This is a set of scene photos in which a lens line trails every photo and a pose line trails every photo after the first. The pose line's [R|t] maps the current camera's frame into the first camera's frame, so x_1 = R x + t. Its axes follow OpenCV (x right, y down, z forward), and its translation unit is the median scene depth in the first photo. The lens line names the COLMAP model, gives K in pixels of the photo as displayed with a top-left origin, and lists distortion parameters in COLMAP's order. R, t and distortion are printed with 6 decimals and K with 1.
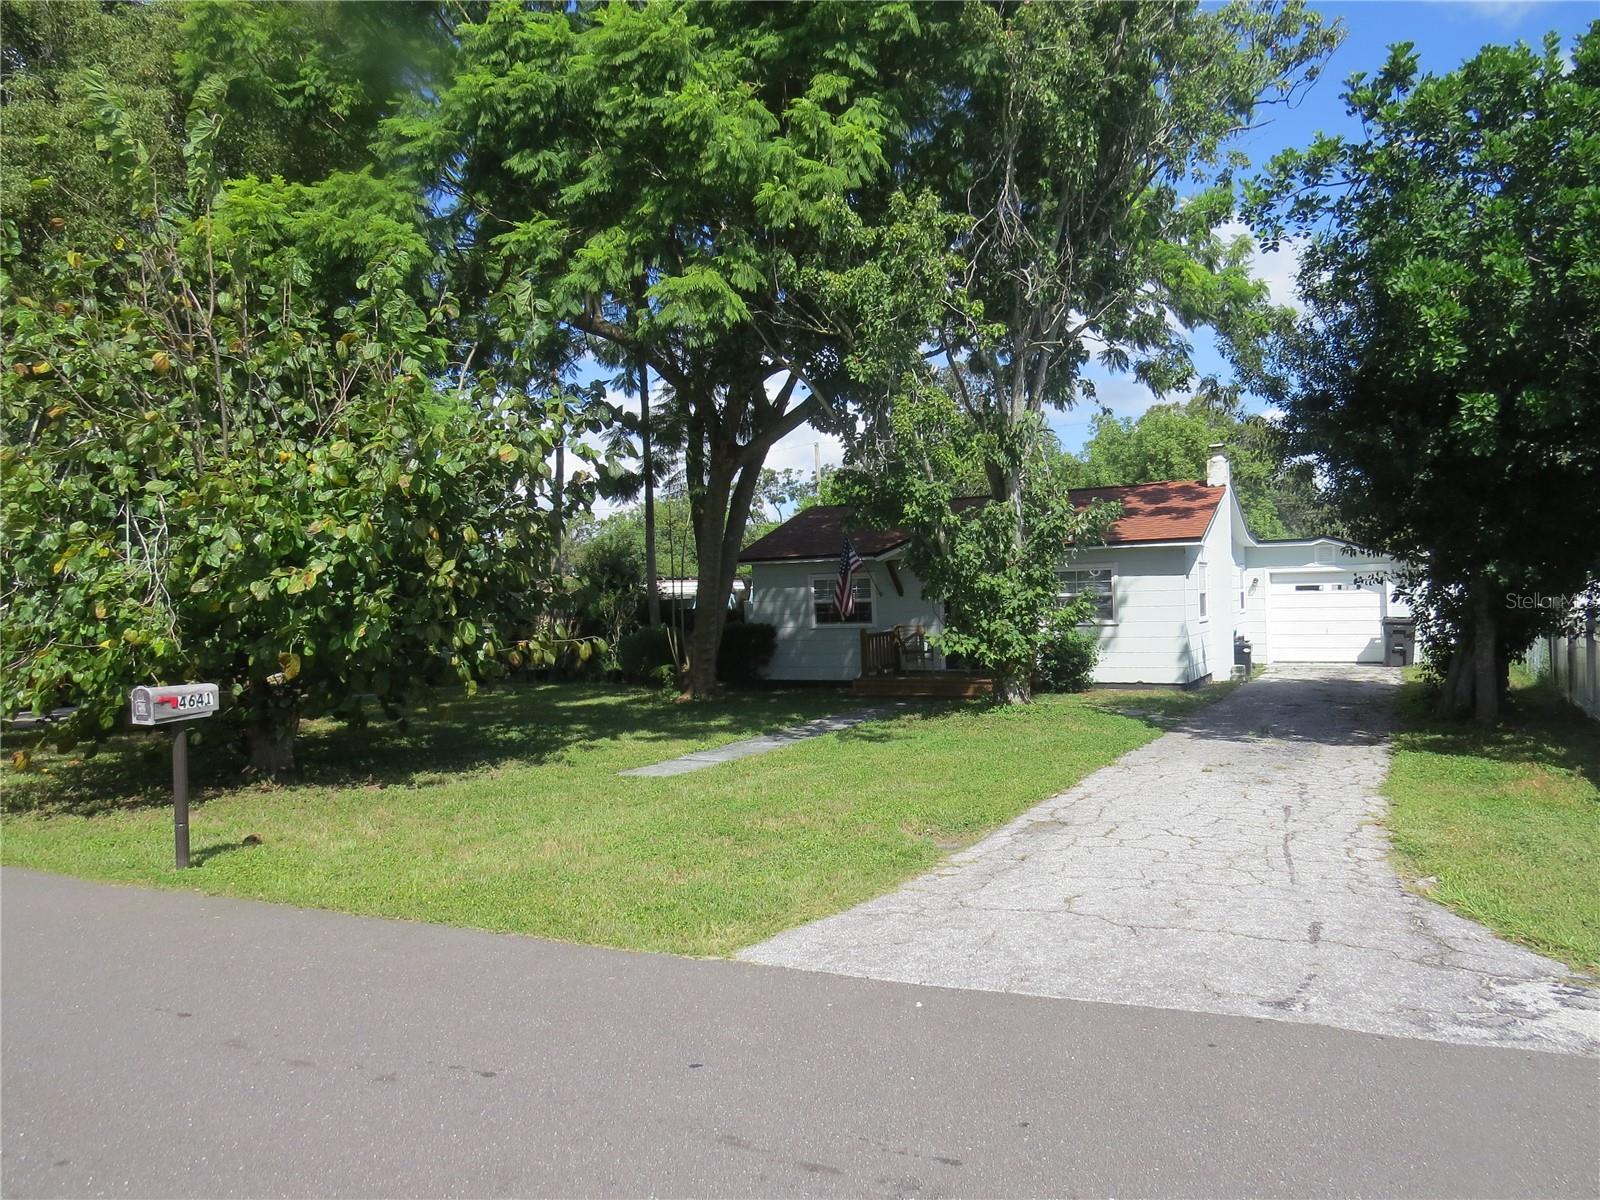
lens RADIAL K [[1139.3, 0, 794.4], [0, 1139.3, 598.5], [0, 0, 1]] dist [-0.022875, 0.004624]
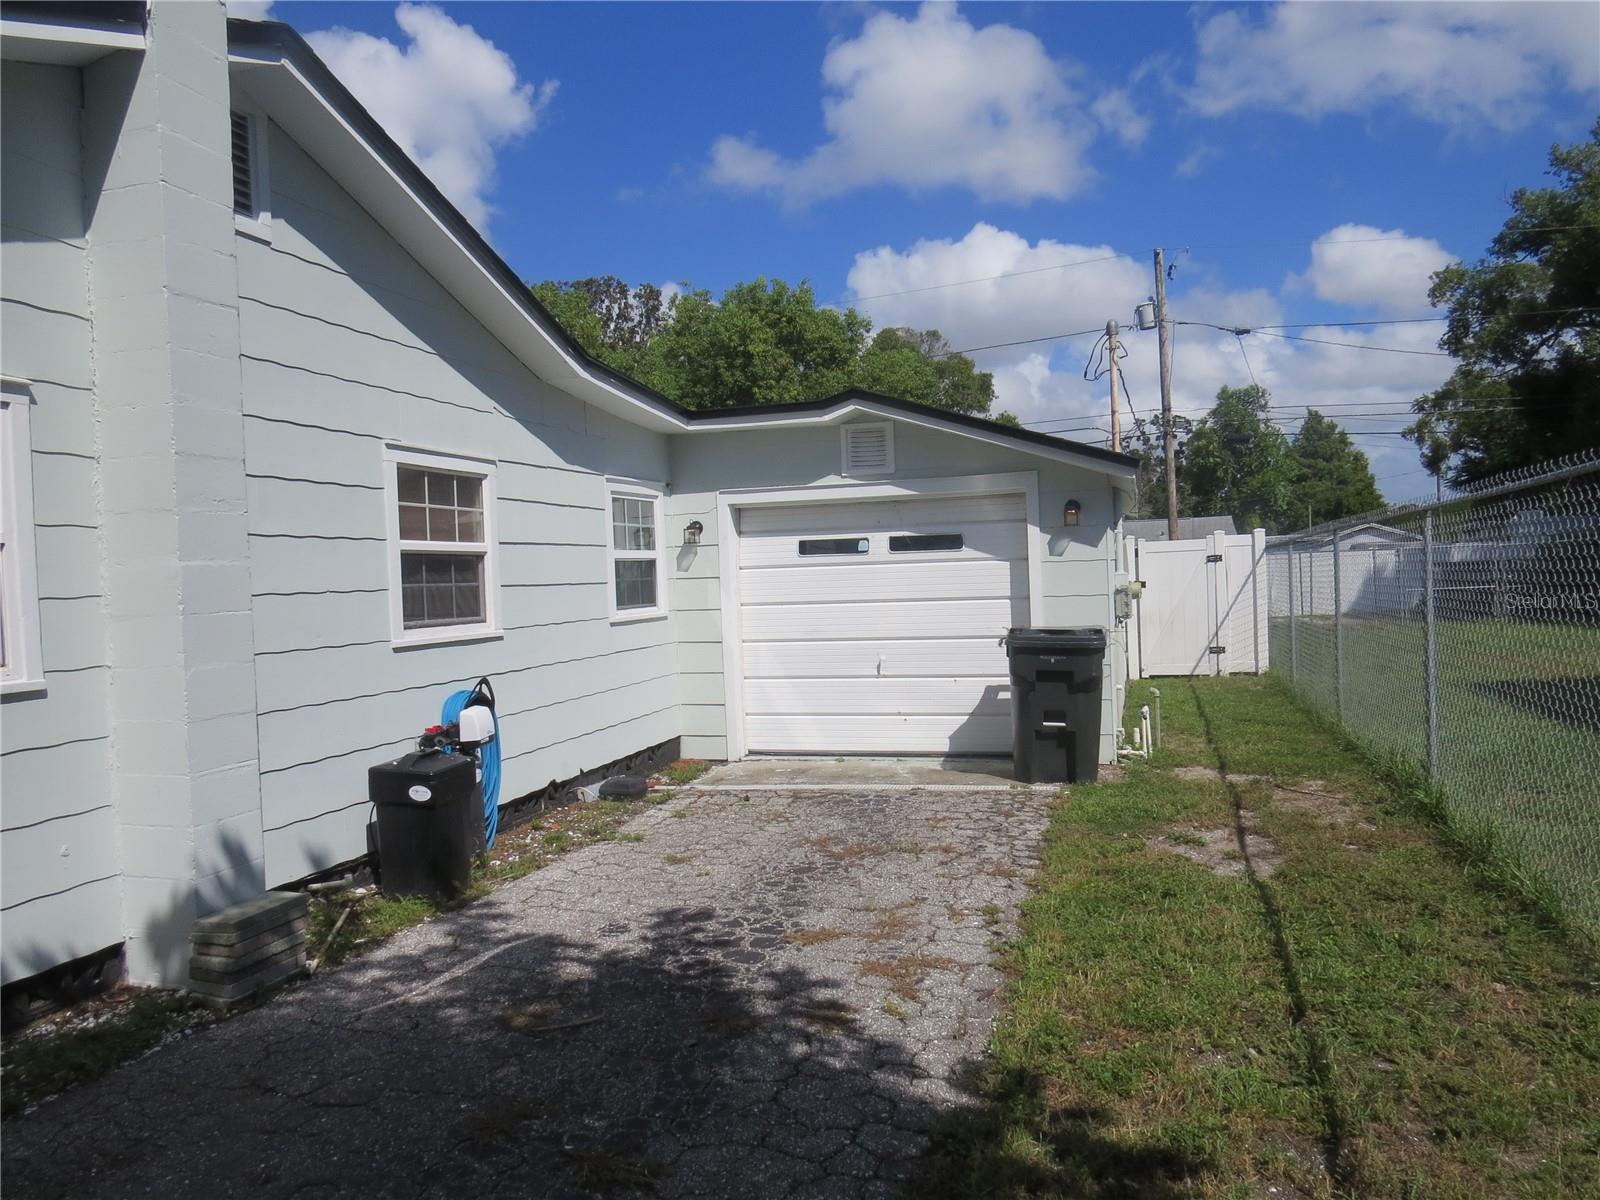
lens RADIAL K [[1139.3, 0, 791.9], [0, 1139.3, 603.0], [0, 0, 1]] dist [-0.022875, 0.004624]
pose [[0.981493, -0.013531, 0.191021, 0.398493], [0.011077, 0.999842, 0.013907, 0.003529], [-0.191179, -0.011534, 0.981487, 0.694881]]
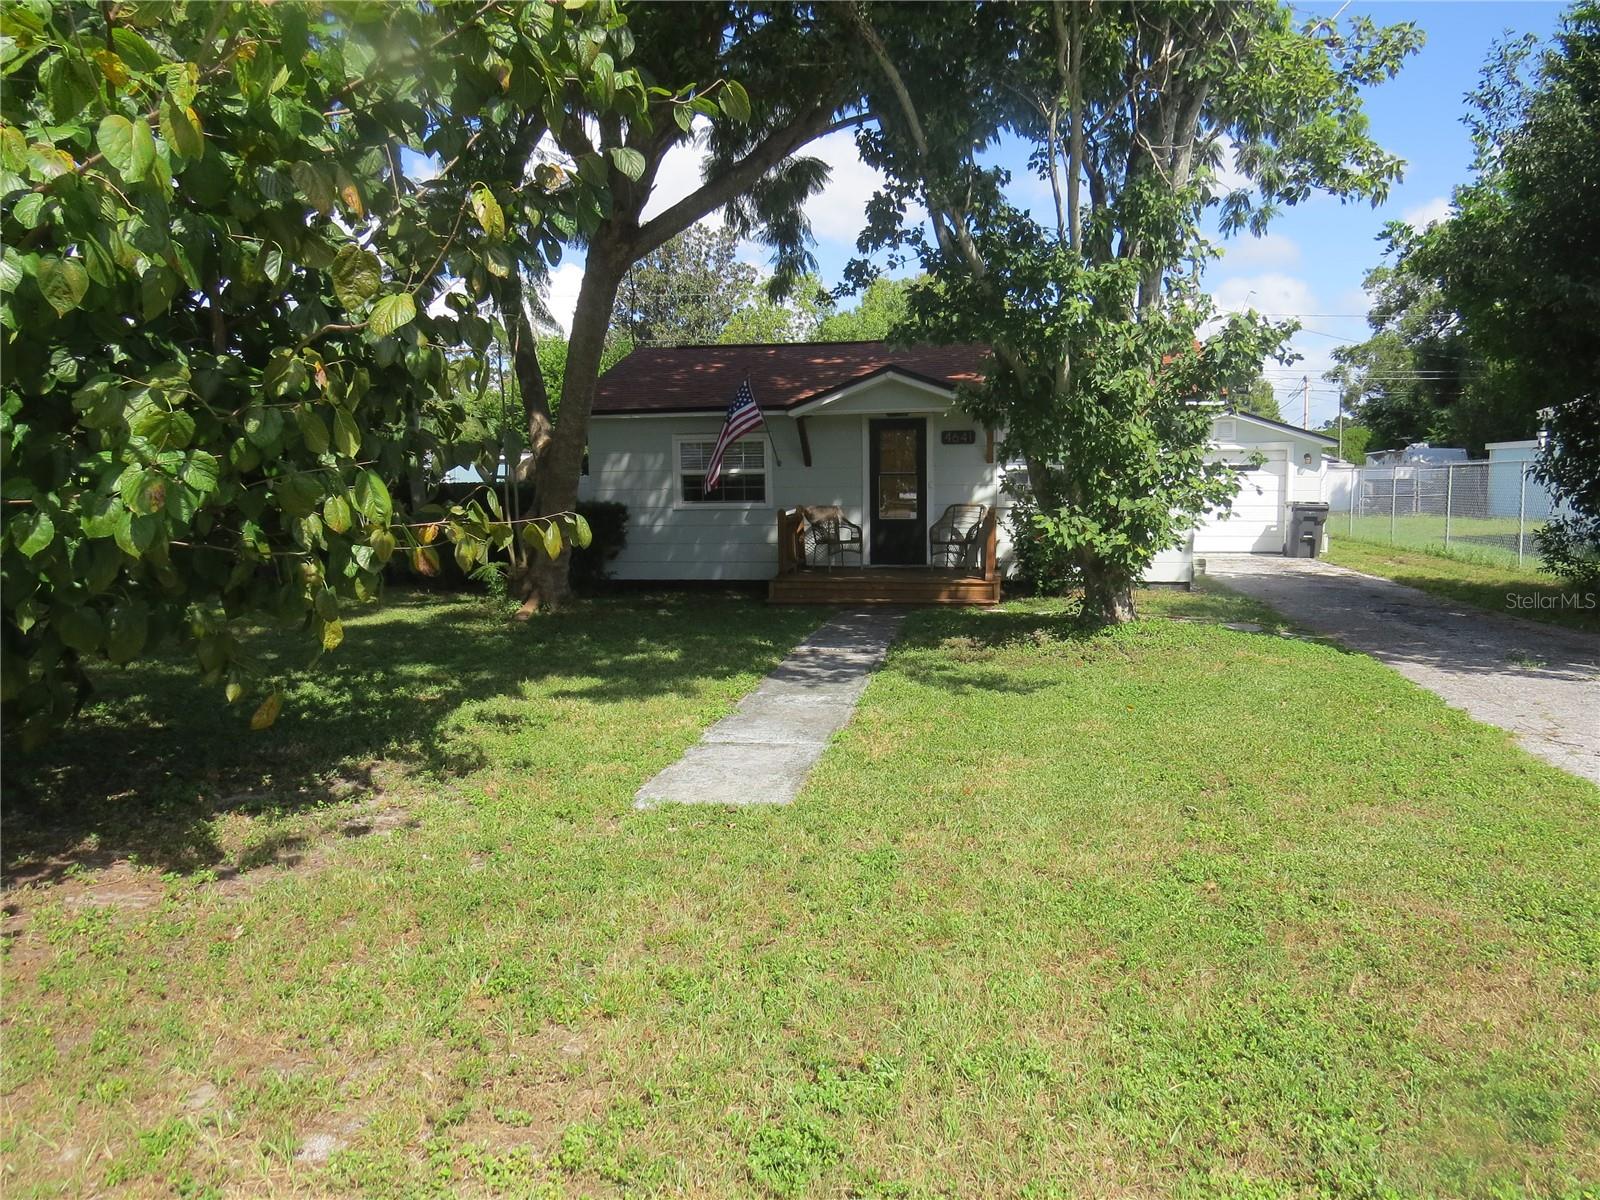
lens RADIAL K [[1139.3, 0, 802.6], [0, 1139.3, 595.5], [0, 0, 1]] dist [-0.022875, 0.004624]
pose [[0.955531, -0.016194, 0.294445, -0.115030], [-0.012025, 0.995521, 0.093777, 0.010869], [-0.294645, -0.093147, 0.951056, 0.258386]]
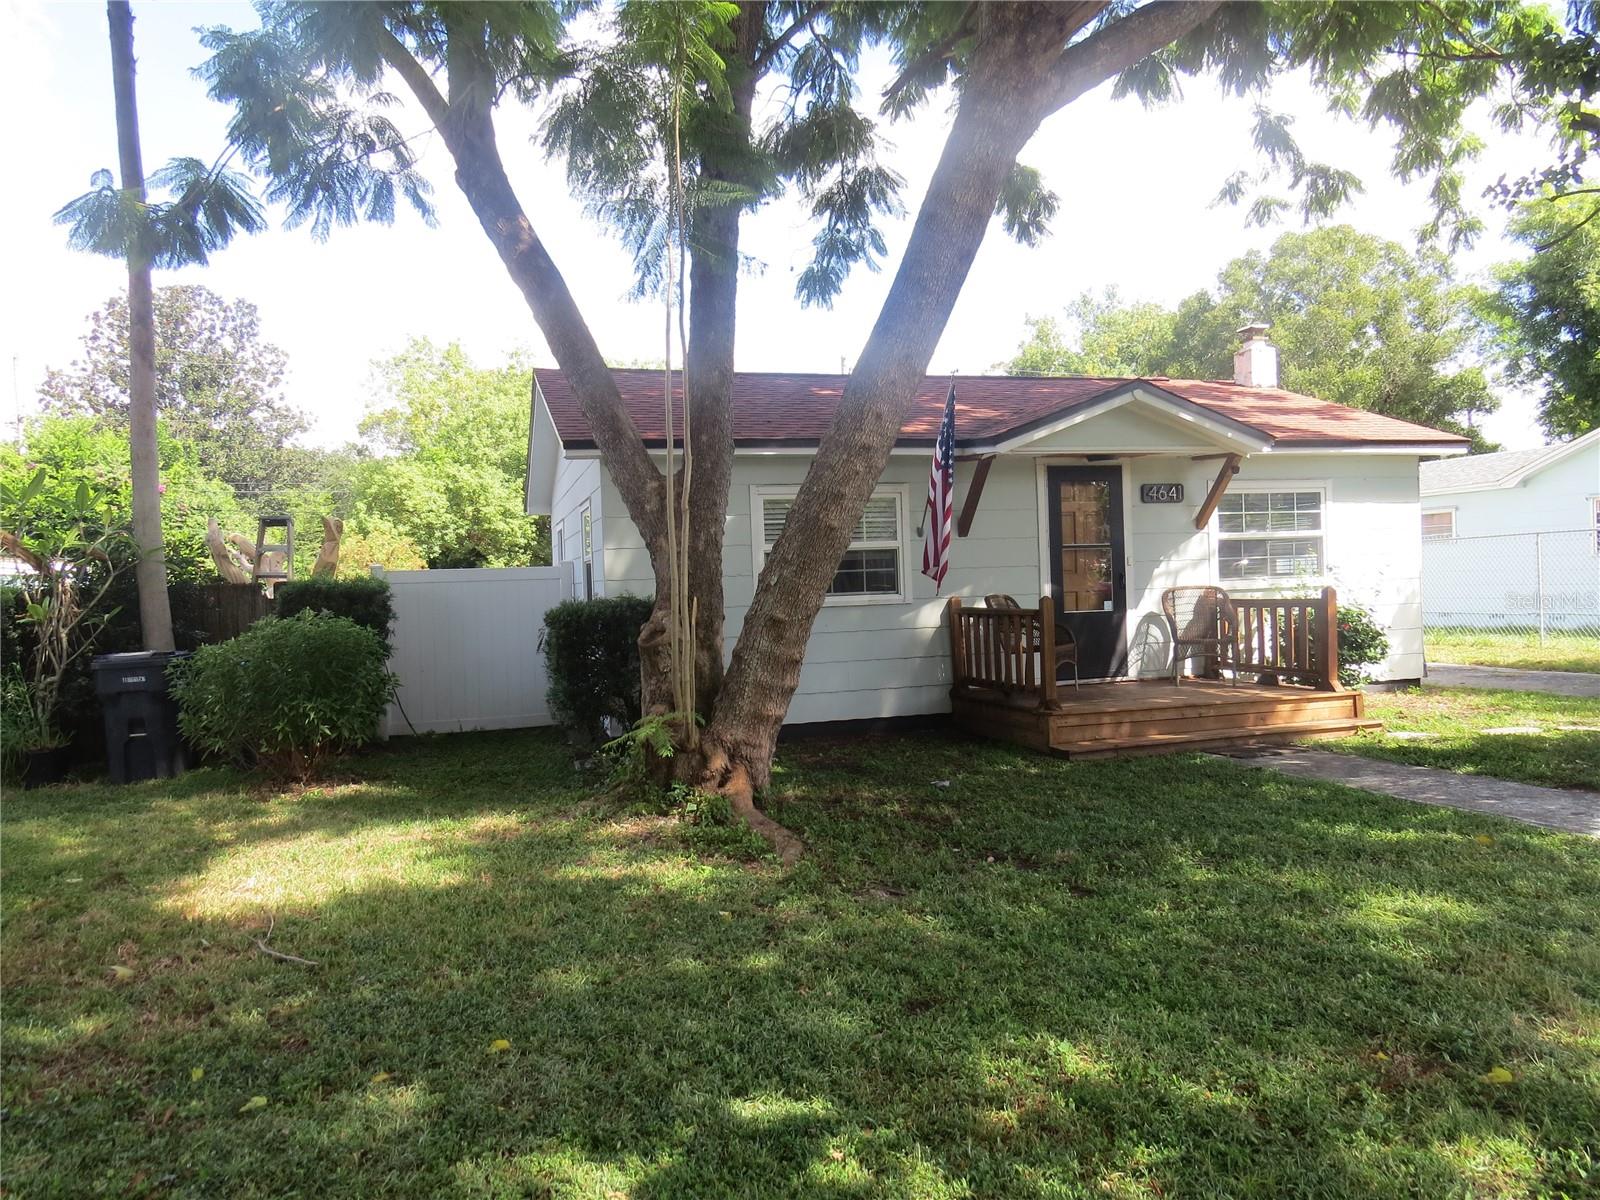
lens RADIAL K [[1139.3, 0, 783.5], [0, 1139.3, 603.0], [0, 0, 1]] dist [-0.022875, 0.004624]
pose [[0.728181, -0.011210, 0.685294, -0.261707], [0.017590, 0.999843, -0.002336, 0.023268], [-0.685160, 0.013756, 0.728263, 0.624530]]
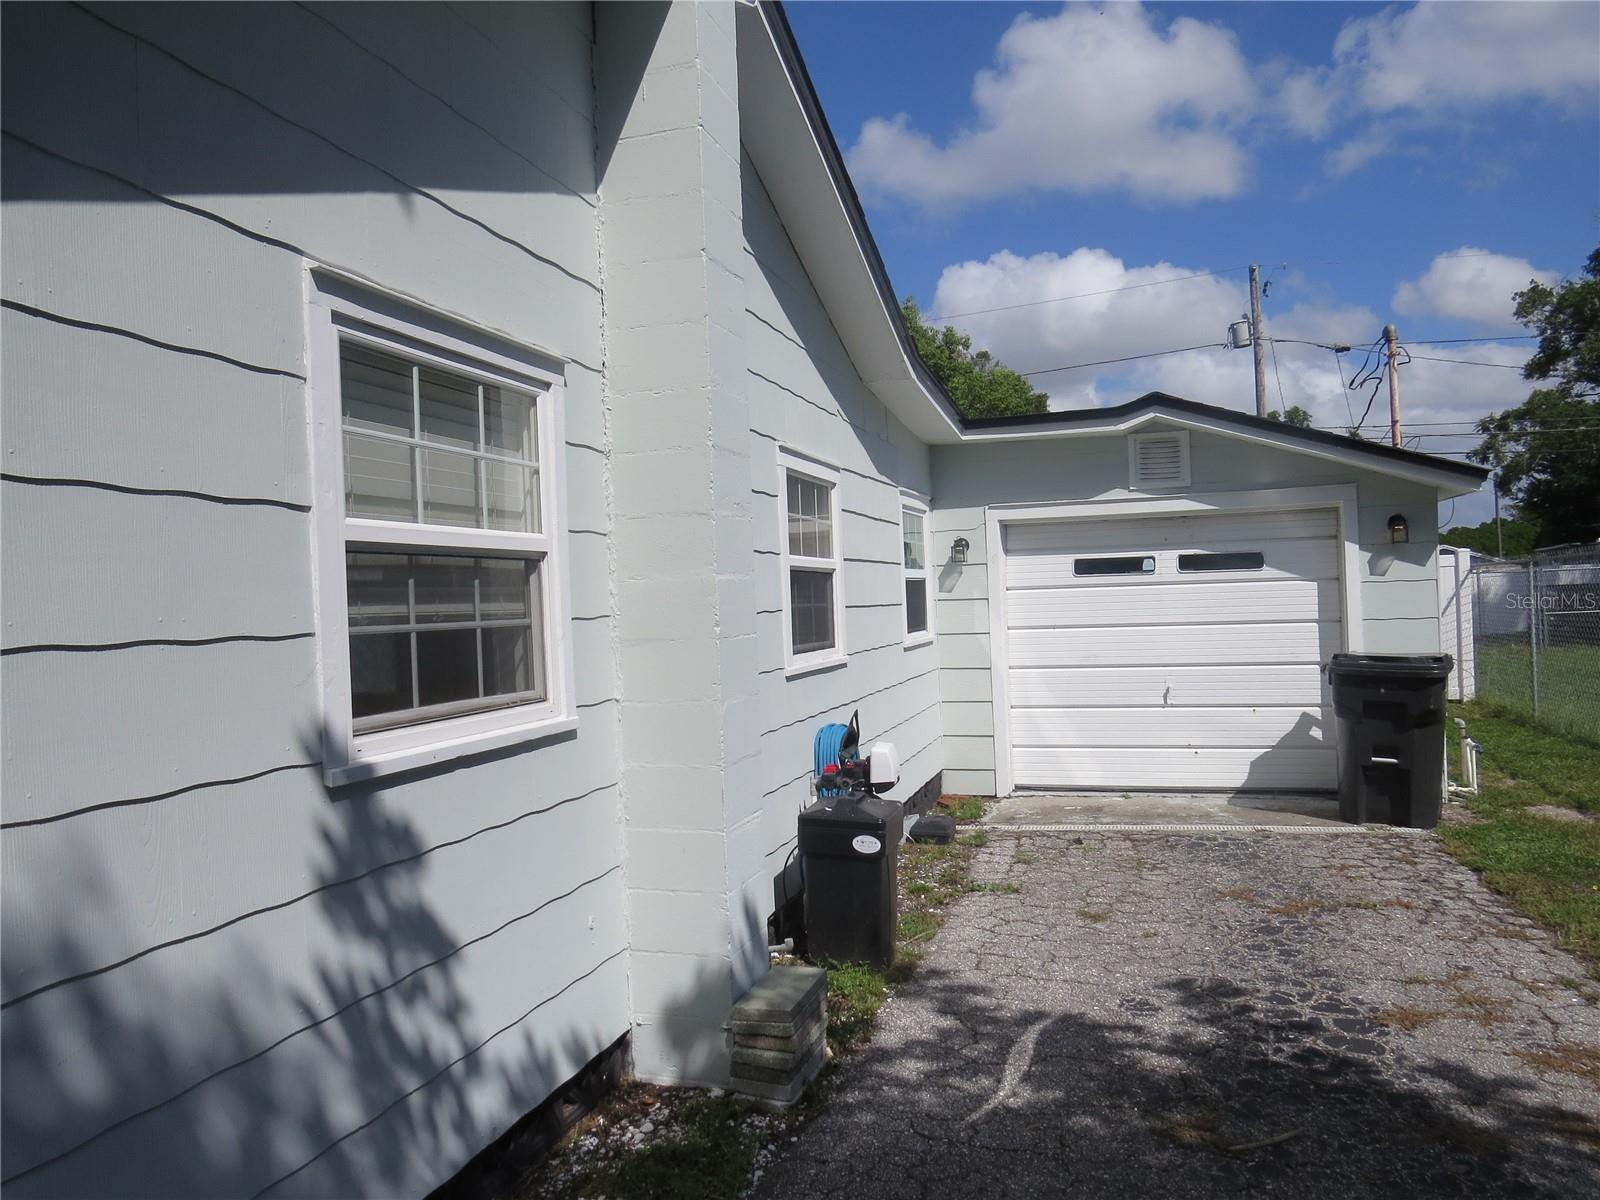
lens RADIAL K [[1139.3, 0, 788.4], [0, 1139.3, 607.3], [0, 0, 1]] dist [-0.022875, 0.004624]
pose [[0.984209, -0.009072, 0.176778, 0.322430], [0.009785, 0.999947, -0.003164, 0.003196], [-0.176740, 0.004844, 0.984246, 0.737772]]
